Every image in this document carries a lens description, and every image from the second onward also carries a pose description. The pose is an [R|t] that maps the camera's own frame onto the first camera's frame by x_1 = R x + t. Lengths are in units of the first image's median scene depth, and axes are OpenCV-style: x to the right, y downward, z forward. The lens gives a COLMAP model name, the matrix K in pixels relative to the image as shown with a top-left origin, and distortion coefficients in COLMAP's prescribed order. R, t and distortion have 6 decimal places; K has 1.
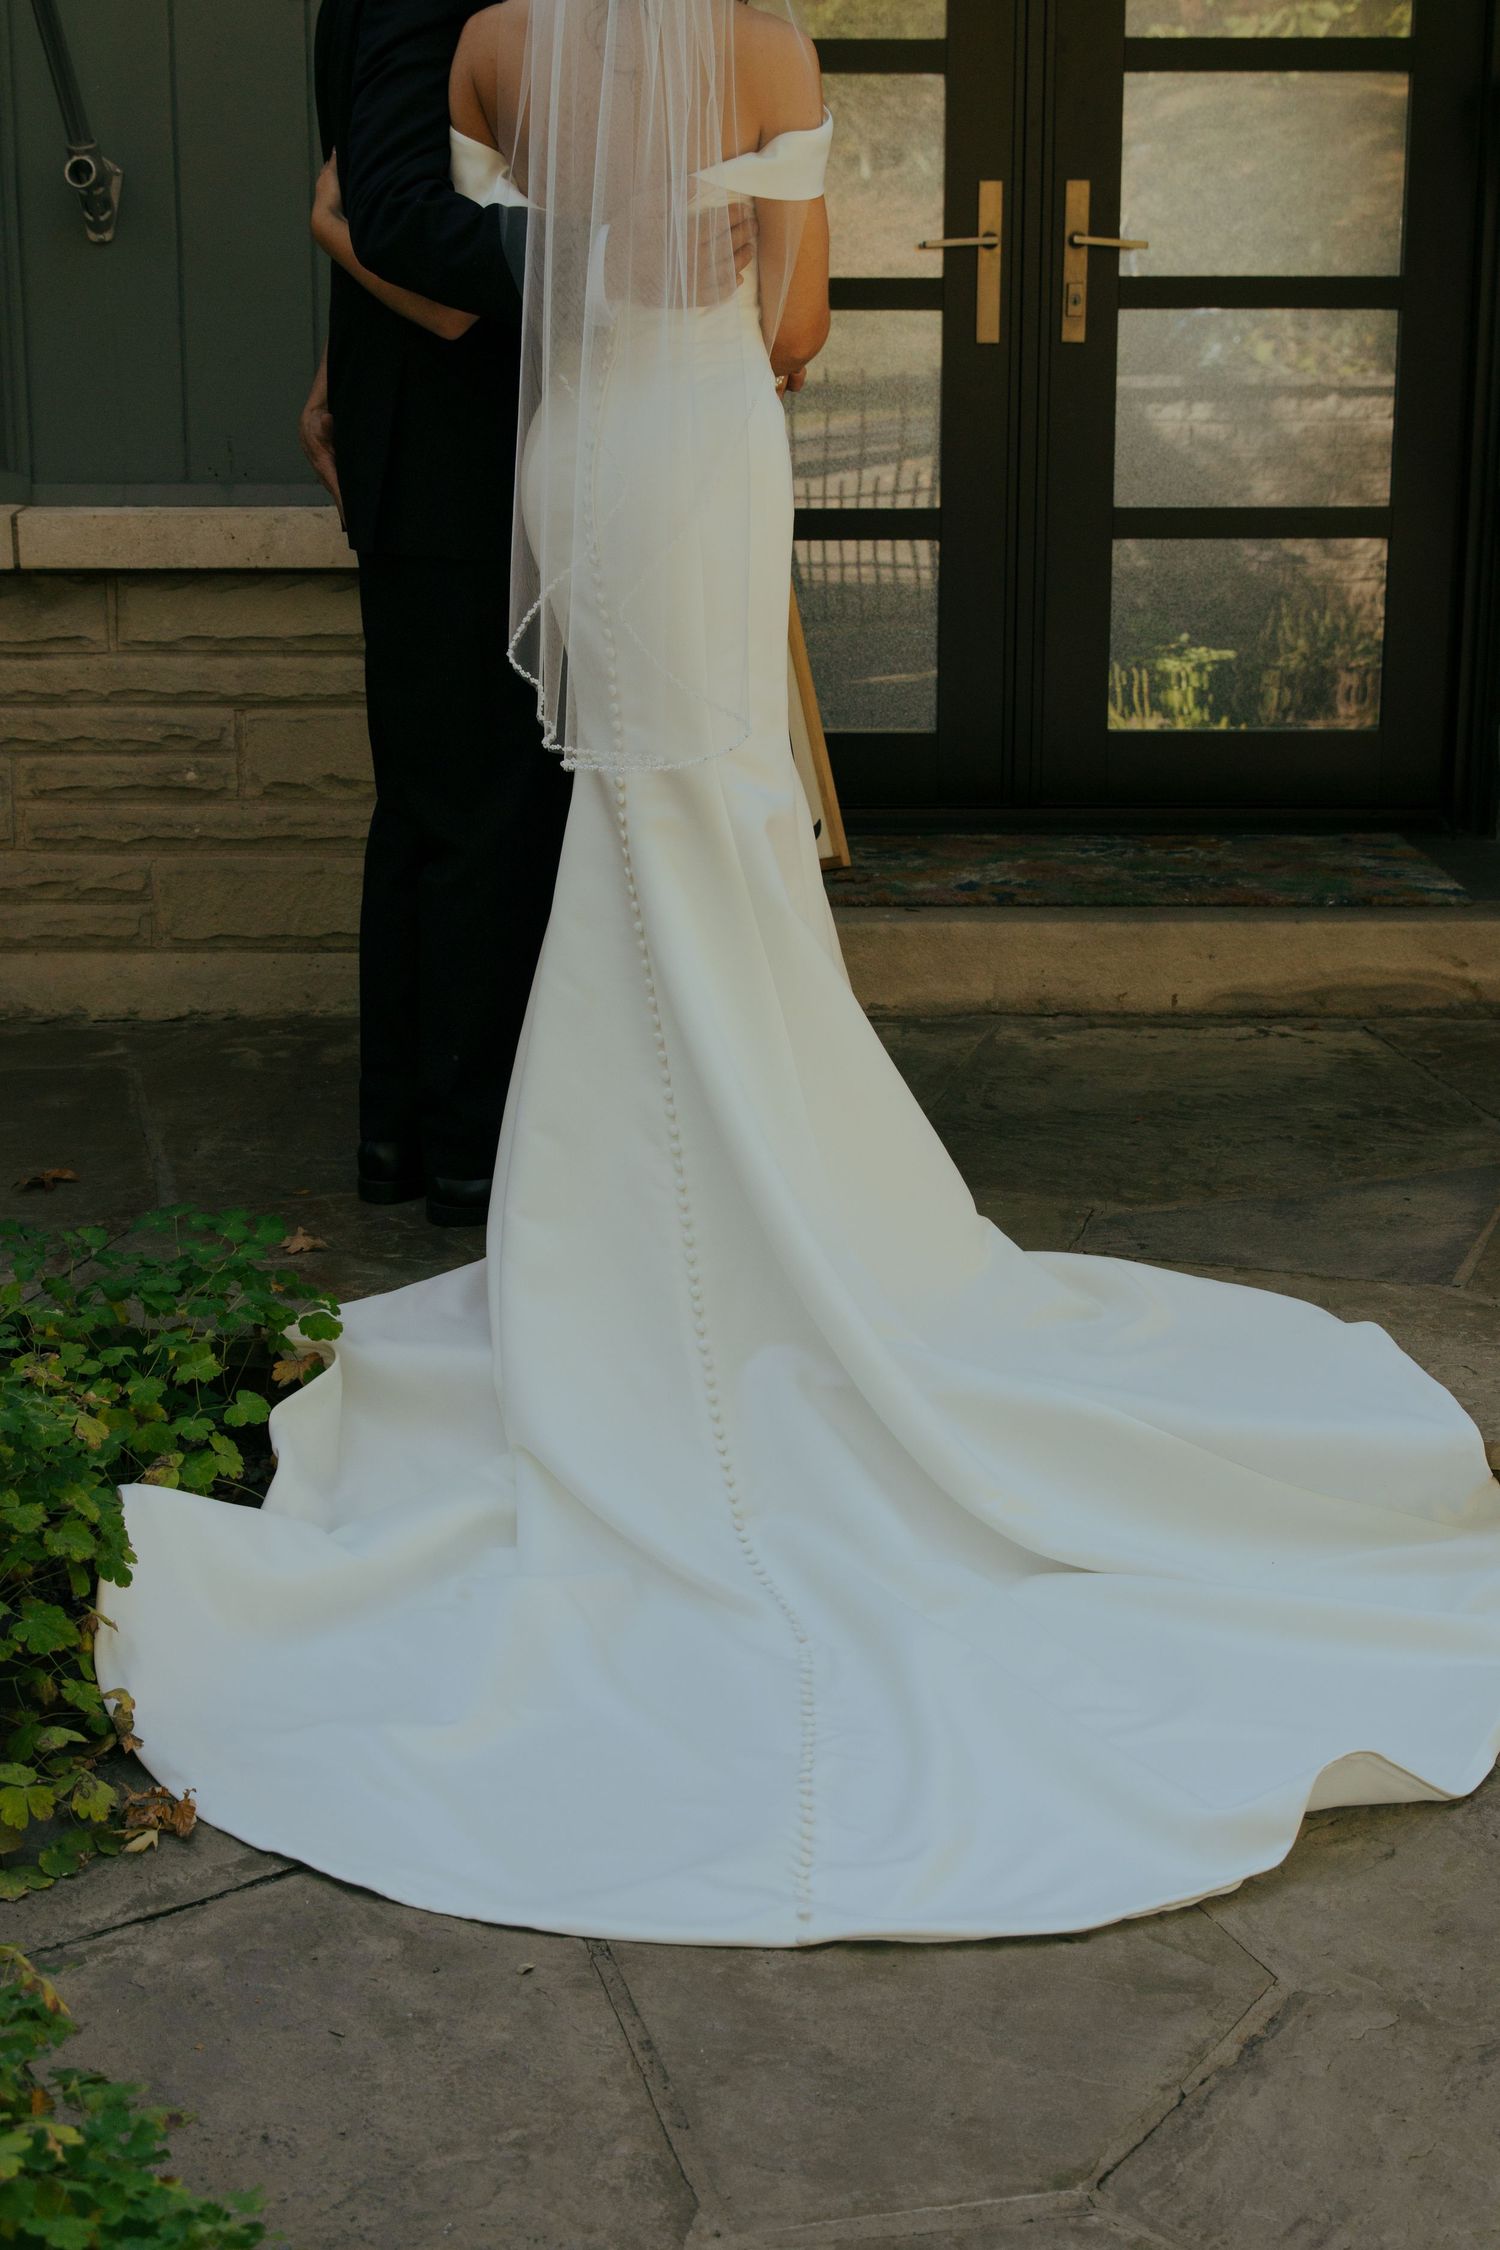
lens RADIAL K [[3106.4, 0, 750.0], [0, 3106.4, 1125.0], [0, 0, 1]] dist [-0.029299, -0.058497]
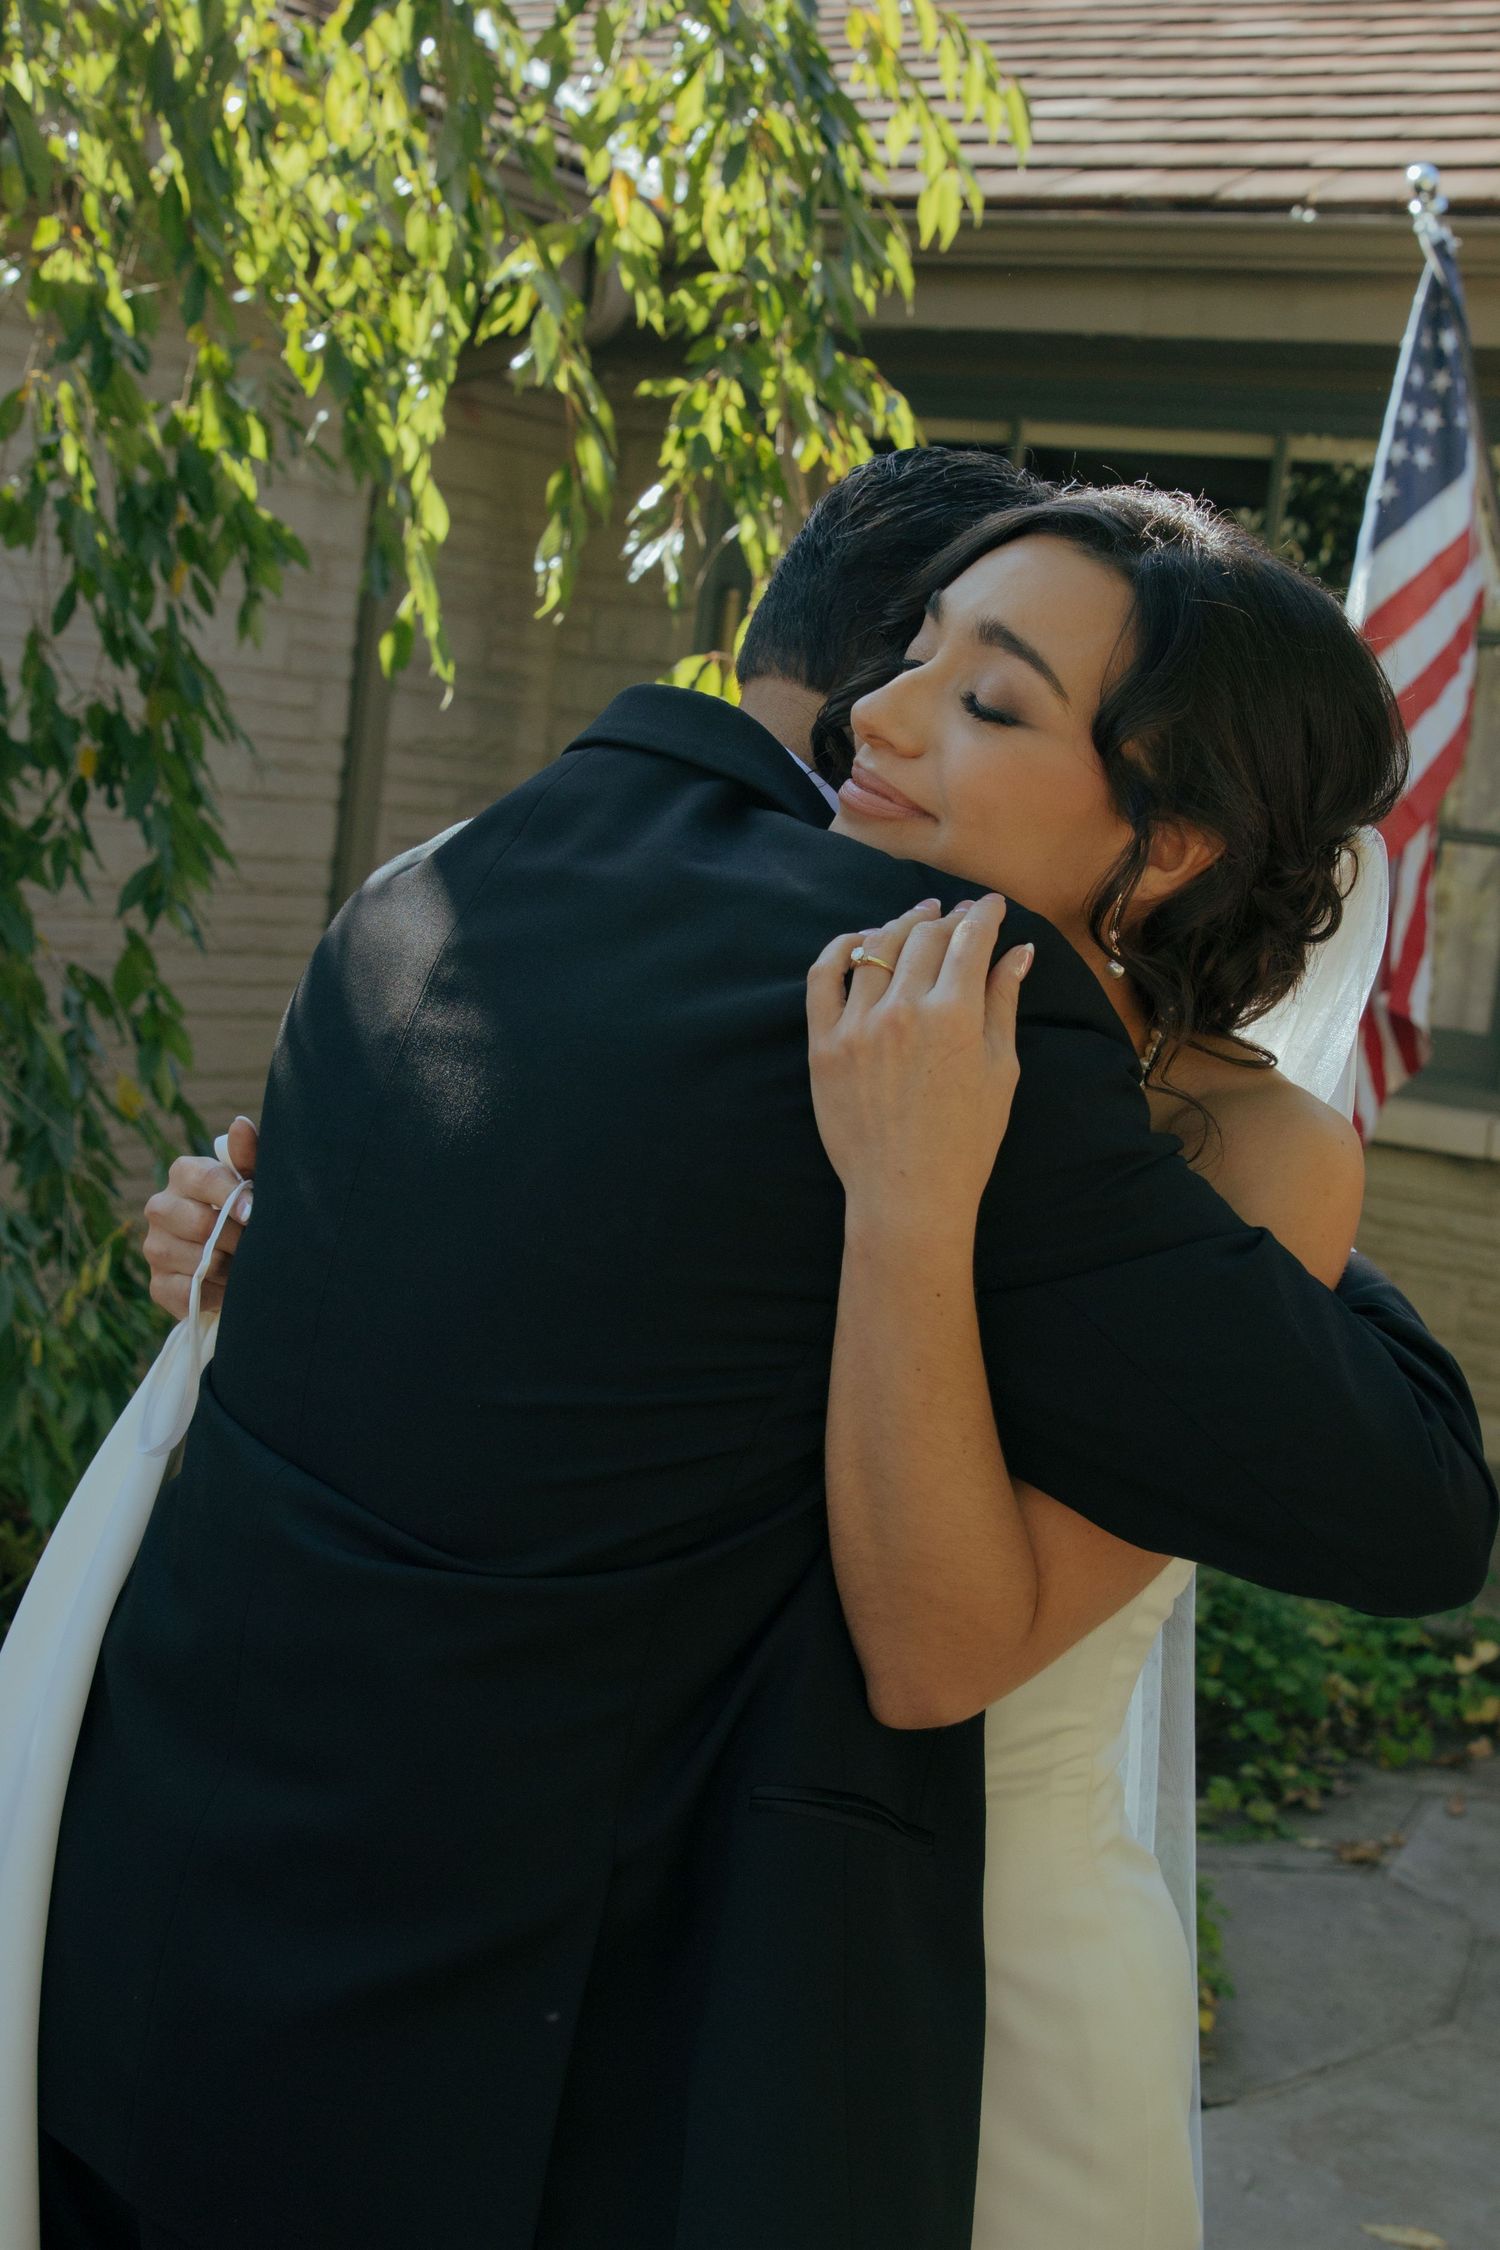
lens RADIAL K [[3109.7, 0, 750.0], [0, 3109.7, 1125.0], [0, 0, 1]] dist [-0.093303, 0.018108]
pose [[0.837712, 0.153456, -0.524109, 0.248813], [-0.241261, 0.964970, -0.103084, 0.048197], [0.489931, 0.212801, 0.845390, -0.456873]]
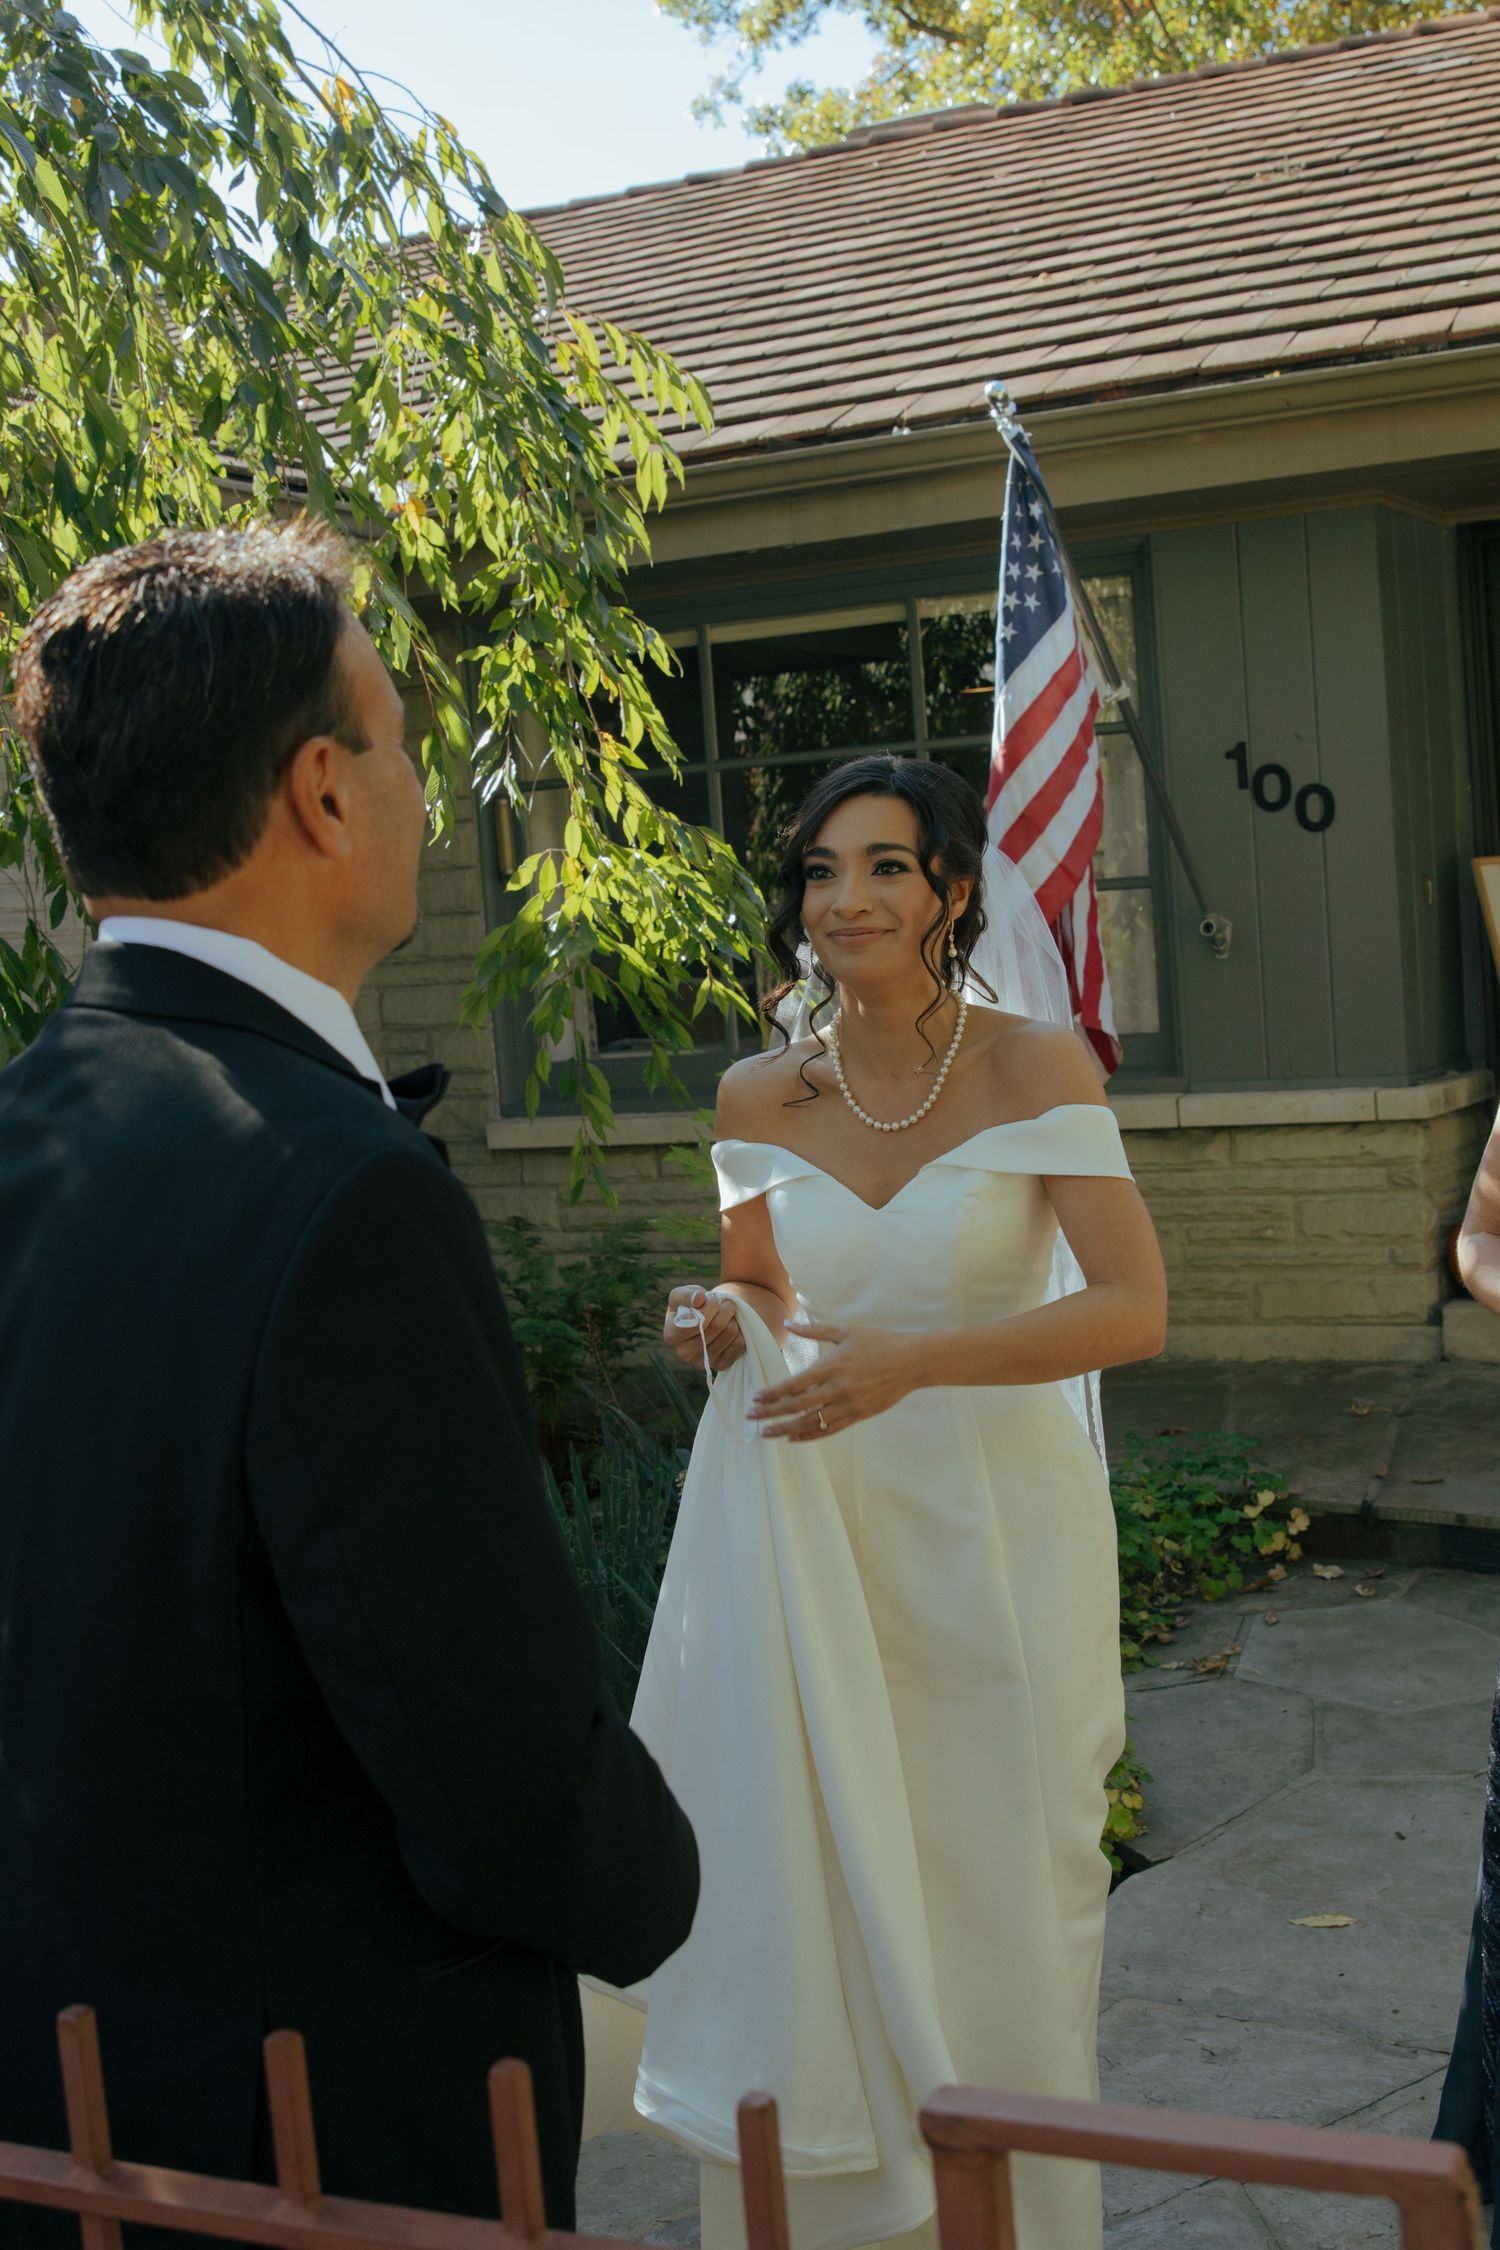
lens RADIAL K [[2589.6, 0, 750.0], [0, 2589.6, 1125.0], [0, 0, 1]] dist [-0.099561, 0.014941]
pose [[0.892815, -0.030644, -0.449381, 0.246007], [-0.041043, 0.987998, -0.148915, 0.070347], [0.448550, 0.151398, 0.880841, -0.537585]]
